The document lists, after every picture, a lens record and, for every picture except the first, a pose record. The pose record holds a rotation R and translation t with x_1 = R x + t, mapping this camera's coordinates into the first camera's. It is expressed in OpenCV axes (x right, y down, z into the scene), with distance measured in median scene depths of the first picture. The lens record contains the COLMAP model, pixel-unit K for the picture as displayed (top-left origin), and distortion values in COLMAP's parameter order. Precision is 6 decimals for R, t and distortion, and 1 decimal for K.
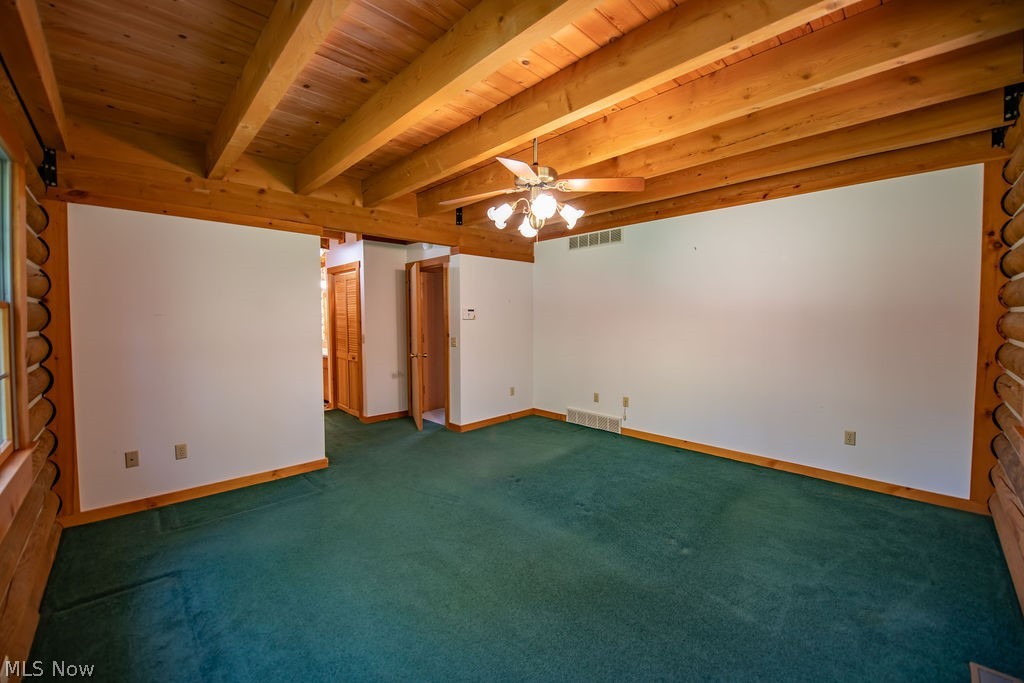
lens RADIAL K [[406.3, 0, 509.9], [0, 406.3, 335.5], [0, 0, 1]] dist [-0.020090, -0.001471]
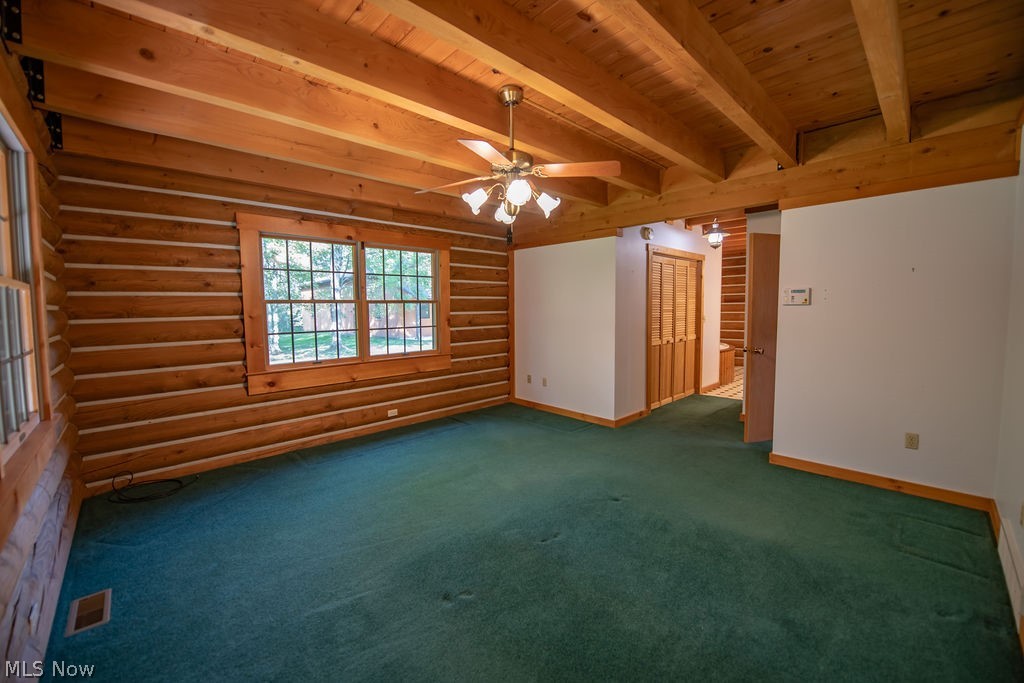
lens RADIAL K [[406.3, 0, 510.1], [0, 406.3, 336.6], [0, 0, 1]] dist [-0.020090, -0.001471]
pose [[-0.009685, 0.082951, -0.996507, 0.868554], [-0.025192, 0.996217, 0.083172, -0.047336], [0.999636, 0.025909, -0.007559, 0.809042]]
